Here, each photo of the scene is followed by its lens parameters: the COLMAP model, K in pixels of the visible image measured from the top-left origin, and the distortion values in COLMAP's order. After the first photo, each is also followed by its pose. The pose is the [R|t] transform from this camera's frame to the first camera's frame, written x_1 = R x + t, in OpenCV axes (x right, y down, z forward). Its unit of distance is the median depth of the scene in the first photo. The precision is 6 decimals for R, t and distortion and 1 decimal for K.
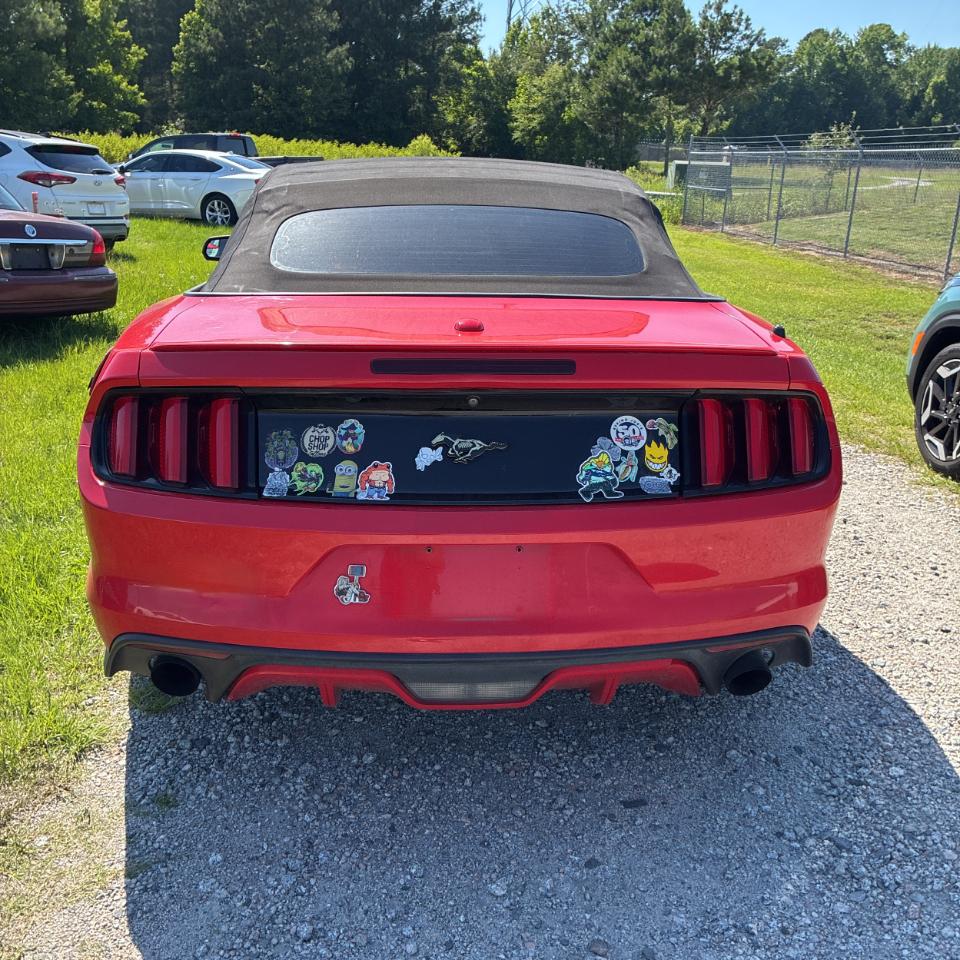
lens RADIAL K [[972.1, 0, 480.0], [0, 972.1, 480.0], [0, 0, 1]] dist [0.029124, 0.013818]
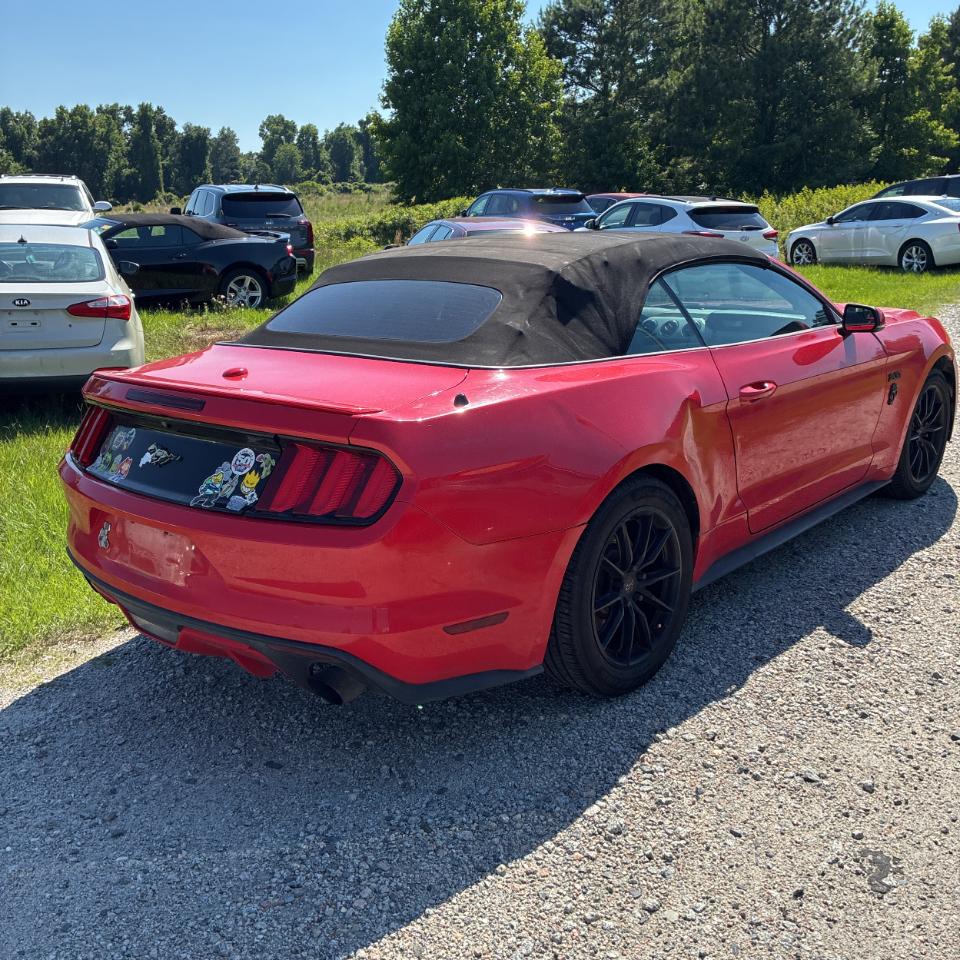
lens RADIAL K [[972.1, 0, 480.0], [0, 972.1, 480.0], [0, 0, 1]] dist [0.029124, 0.013818]
pose [[0.701976, 0.138600, -0.698584, 0.130655], [-0.168372, 0.985372, 0.026309, -0.011338], [0.692012, 0.099154, 0.715044, 0.030262]]
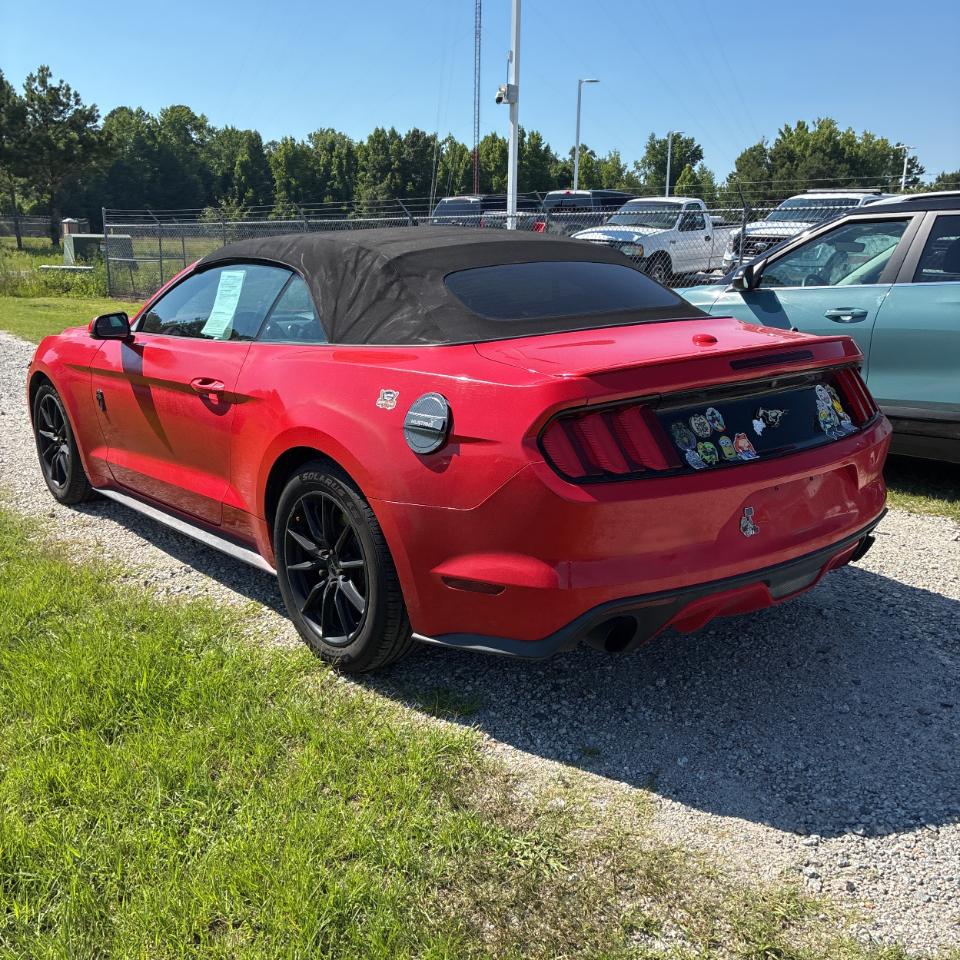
lens RADIAL K [[997.2, 0, 439.5], [0, 997.2, 494.7], [0, 0, 1]] dist [0.020119, 0.007143]
pose [[0.812325, -0.172640, 0.557067, -0.125334], [0.205806, 0.978588, 0.003163, -0.002570], [-0.545685, 0.112078, 0.830461, 0.005098]]
